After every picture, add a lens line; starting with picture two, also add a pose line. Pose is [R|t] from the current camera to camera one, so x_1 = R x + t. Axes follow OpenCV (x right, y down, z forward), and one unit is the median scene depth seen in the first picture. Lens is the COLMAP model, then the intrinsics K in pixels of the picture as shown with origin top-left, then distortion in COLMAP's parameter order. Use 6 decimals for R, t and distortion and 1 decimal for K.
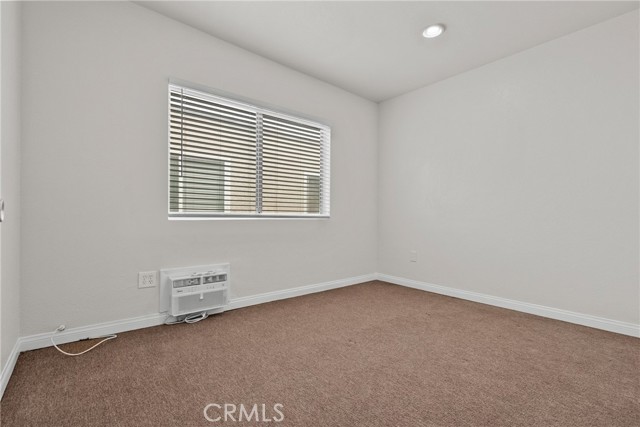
lens RADIAL K [[290.5, 0, 316.8], [0, 290.5, 215.3], [0, 0, 1]] dist [-0.005866, 0.002272]
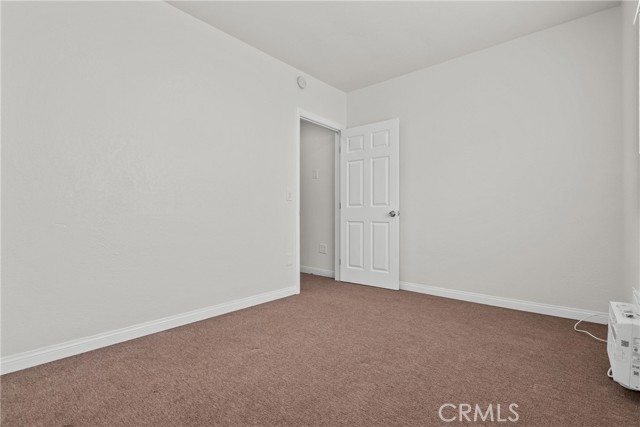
lens RADIAL K [[290.5, 0, 319.5], [0, 290.5, 215.7], [0, 0, 1]] dist [-0.005866, 0.002272]
pose [[-0.987877, -0.015202, -0.154492, 0.329200], [-0.014271, 0.999873, -0.007131, 0.017274], [0.154581, -0.004839, -0.987968, 1.521114]]
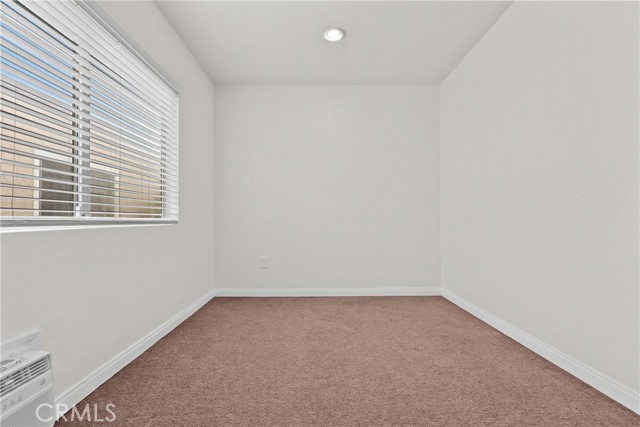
lens RADIAL K [[290.5, 0, 317.8], [0, 290.5, 212.9], [0, 0, 1]] dist [-0.005866, 0.002272]
pose [[0.636307, 0.002814, 0.771431, -0.420045], [0.009145, 0.999896, -0.011190, -0.007116], [-0.771382, 0.014174, 0.636215, 0.422860]]
